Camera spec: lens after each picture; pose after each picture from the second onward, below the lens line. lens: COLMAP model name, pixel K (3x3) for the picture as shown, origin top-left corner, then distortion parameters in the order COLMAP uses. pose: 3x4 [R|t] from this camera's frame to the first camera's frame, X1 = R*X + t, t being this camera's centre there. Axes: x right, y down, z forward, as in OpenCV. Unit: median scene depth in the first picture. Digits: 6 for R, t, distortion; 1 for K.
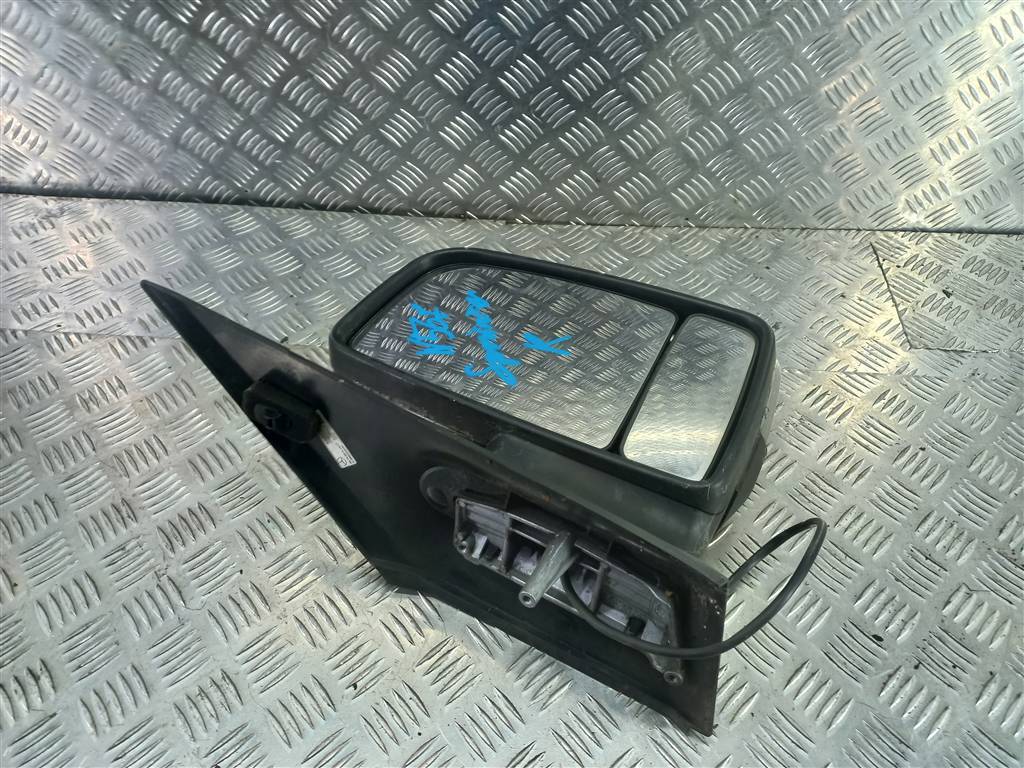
lens RADIAL K [[753.0, 0, 512.0], [0, 753.0, 384.0], [0, 0, 1]] dist [0.013905, -0.071111]
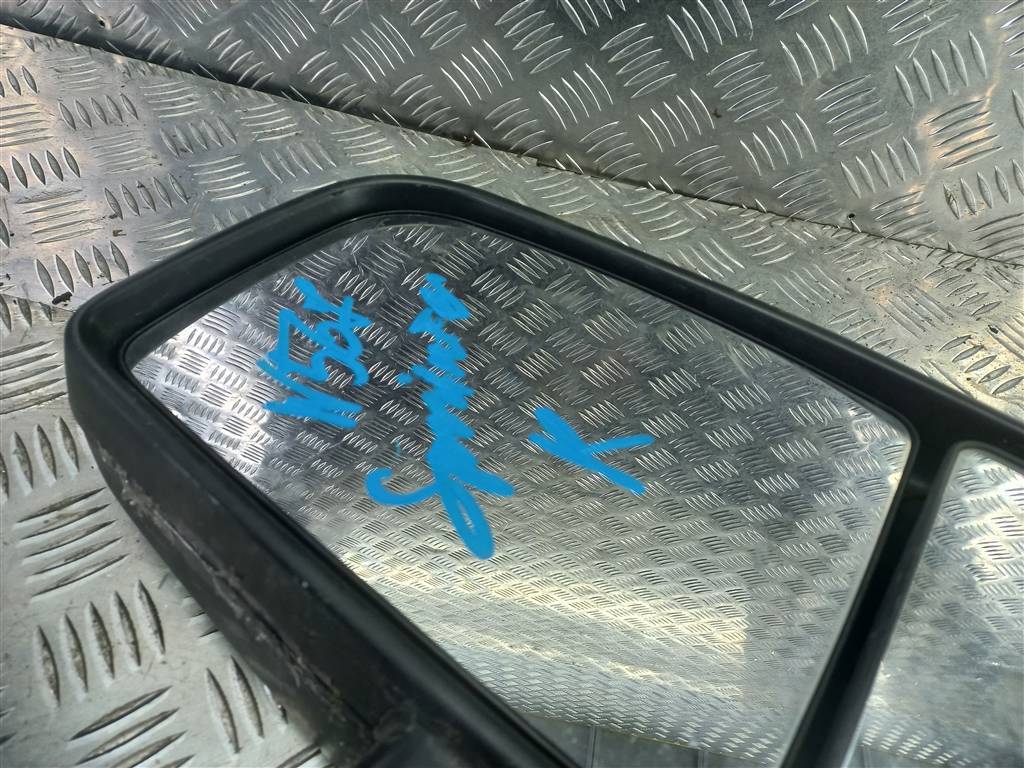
lens RADIAL K [[777.6, 0, 532.5], [0, 777.6, 386.3], [0, 0, 1]] dist [0.006931, -0.001886]
pose [[0.982781, 0.181026, 0.037027, -0.003164], [-0.181911, 0.983066, 0.022108, -0.062206], [-0.032398, -0.028463, 0.999070, 0.423229]]
